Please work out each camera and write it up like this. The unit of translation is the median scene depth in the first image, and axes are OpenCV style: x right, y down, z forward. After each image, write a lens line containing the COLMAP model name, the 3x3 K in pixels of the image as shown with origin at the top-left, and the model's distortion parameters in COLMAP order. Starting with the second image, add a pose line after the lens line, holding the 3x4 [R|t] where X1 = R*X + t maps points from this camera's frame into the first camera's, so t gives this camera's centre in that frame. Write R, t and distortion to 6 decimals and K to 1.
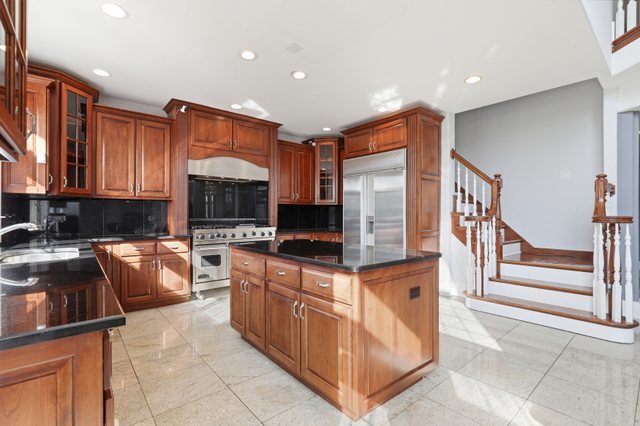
lens RADIAL K [[296.9, 0, 323.0], [0, 296.9, 214.1], [0, 0, 1]] dist [-0.014138, 0.004825]
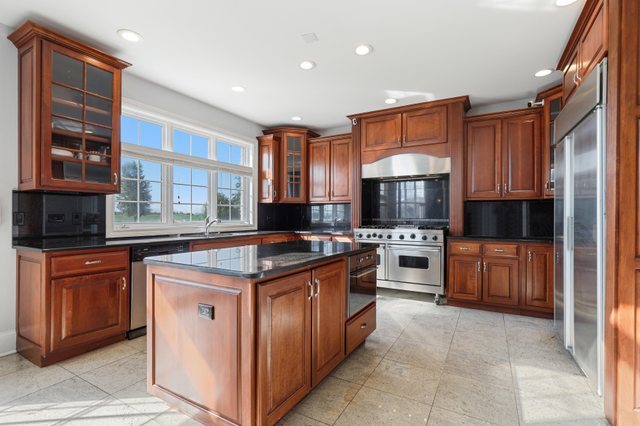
lens RADIAL K [[296.9, 0, 324.5], [0, 296.9, 218.4], [0, 0, 1]] dist [-0.014138, 0.004825]
pose [[0.352136, 0.010680, -0.935888, 0.526182], [0.002981, 0.999917, 0.012532, 0.000697], [0.935944, -0.007203, 0.352075, 0.462182]]
